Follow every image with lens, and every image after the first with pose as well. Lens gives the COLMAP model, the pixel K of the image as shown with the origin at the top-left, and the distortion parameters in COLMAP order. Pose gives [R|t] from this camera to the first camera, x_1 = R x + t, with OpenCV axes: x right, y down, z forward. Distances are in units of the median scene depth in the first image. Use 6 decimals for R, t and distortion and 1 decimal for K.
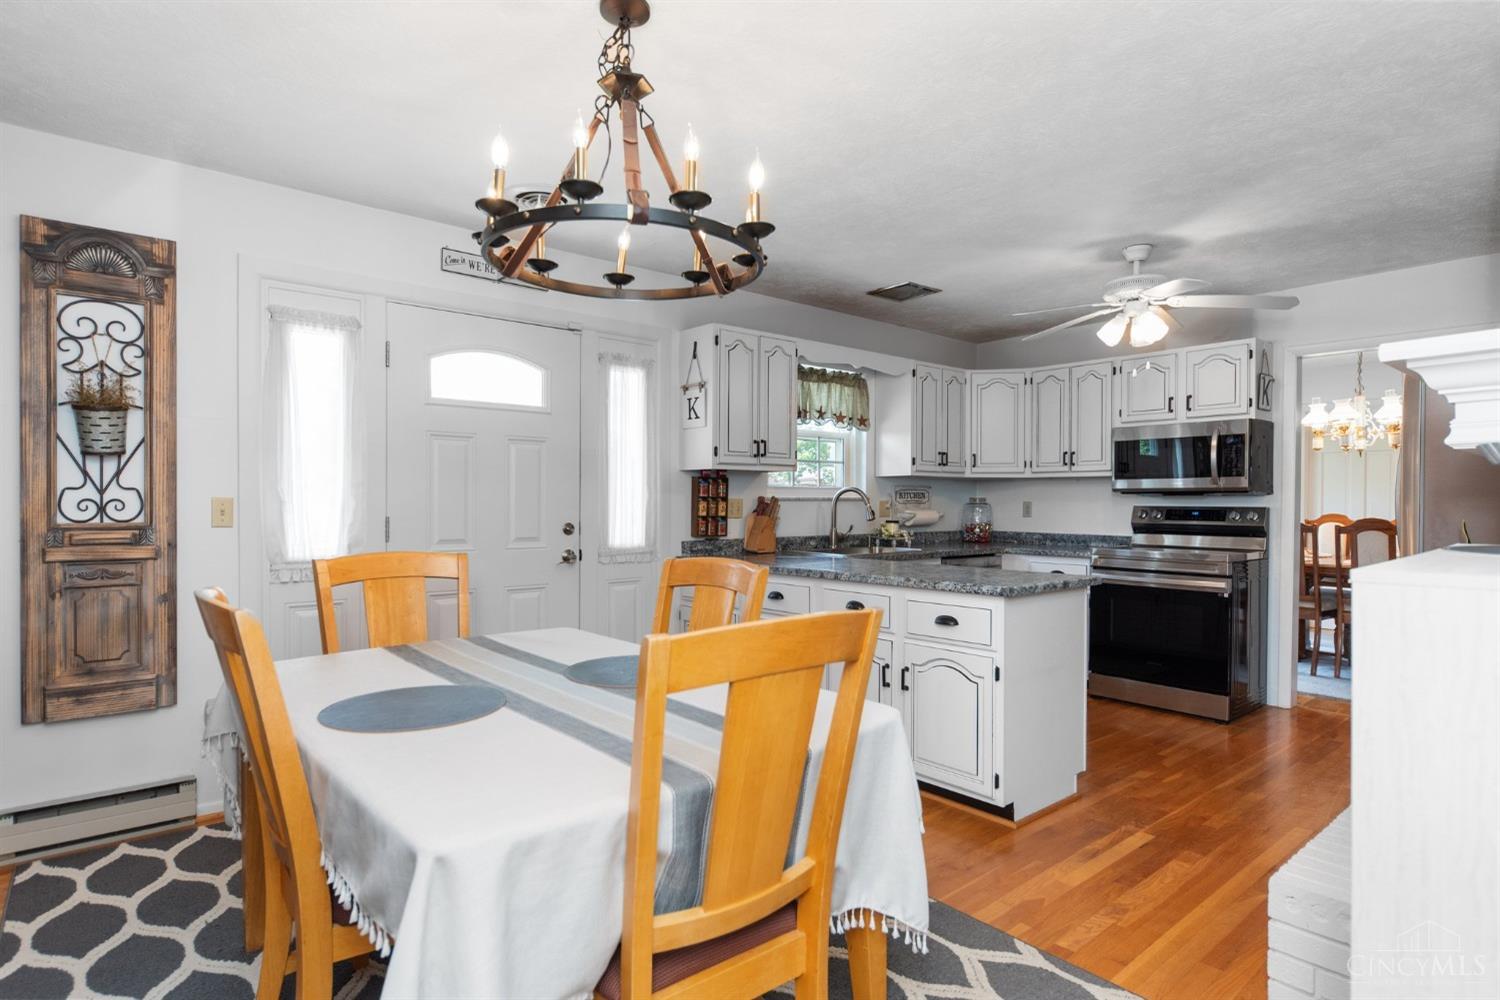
lens RADIAL K [[803.6, 0, 750.0], [0, 803.6, 500.0], [0, 0, 1]] dist [0.017727, -0.000779]
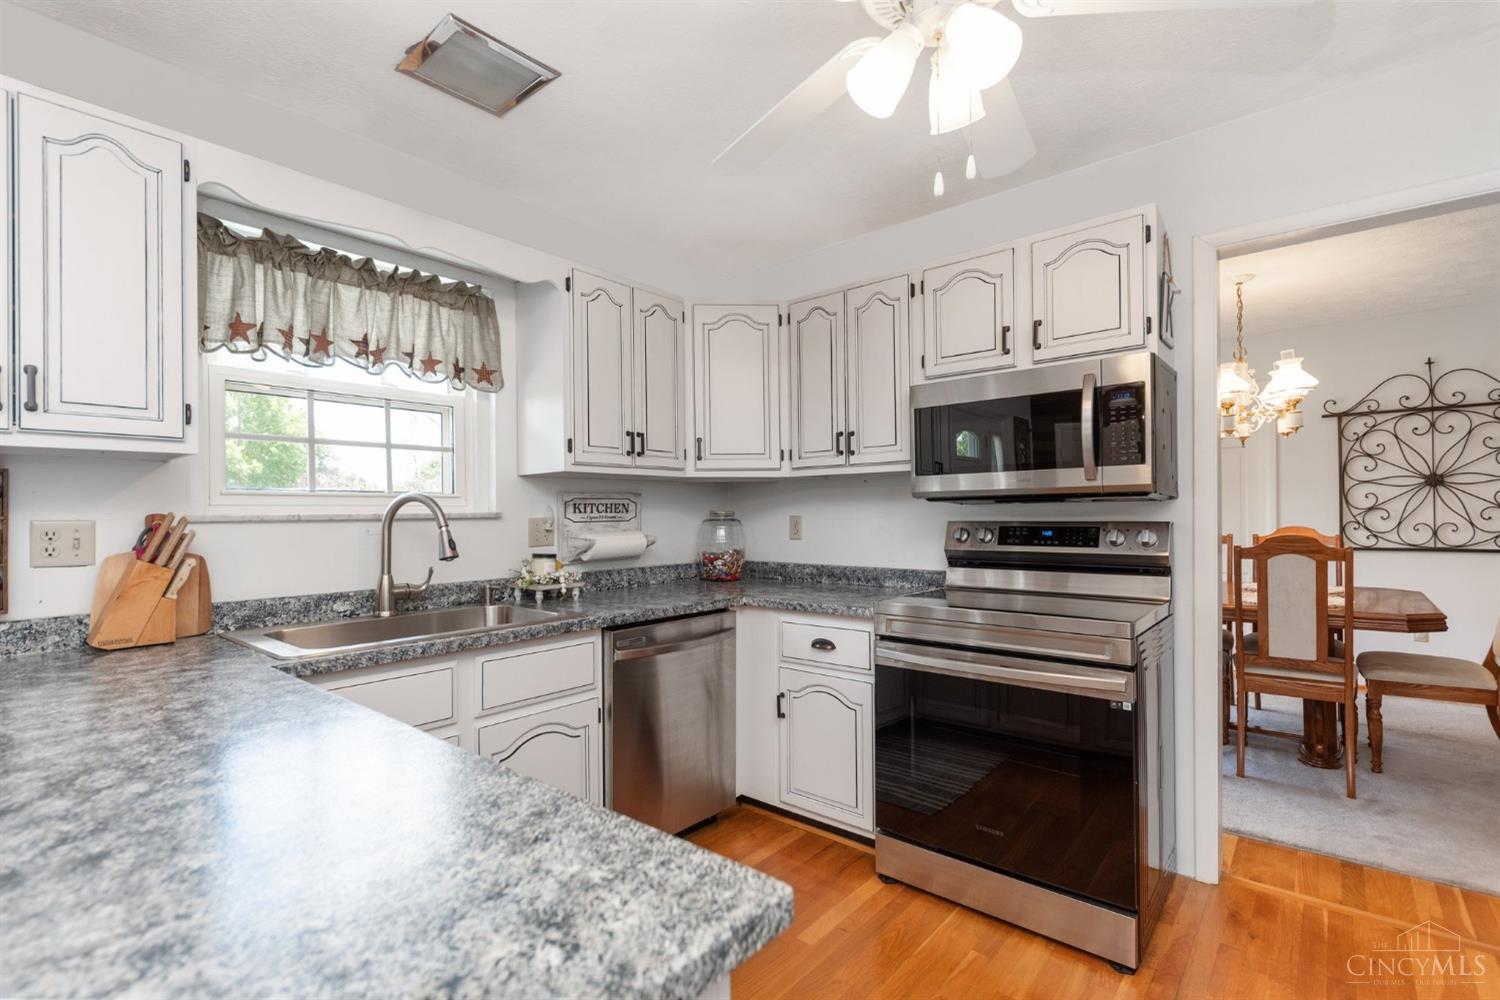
lens RADIAL K [[706.8, 0, 750.0], [0, 706.8, 500.0], [0, 0, 1]] dist [0.003540, 0.000499]
pose [[0.986402, -0.009128, 0.164098, 0.245318], [0.012398, 0.999744, -0.018917, -0.000570], [-0.163884, 0.020694, 0.986263, 0.507716]]
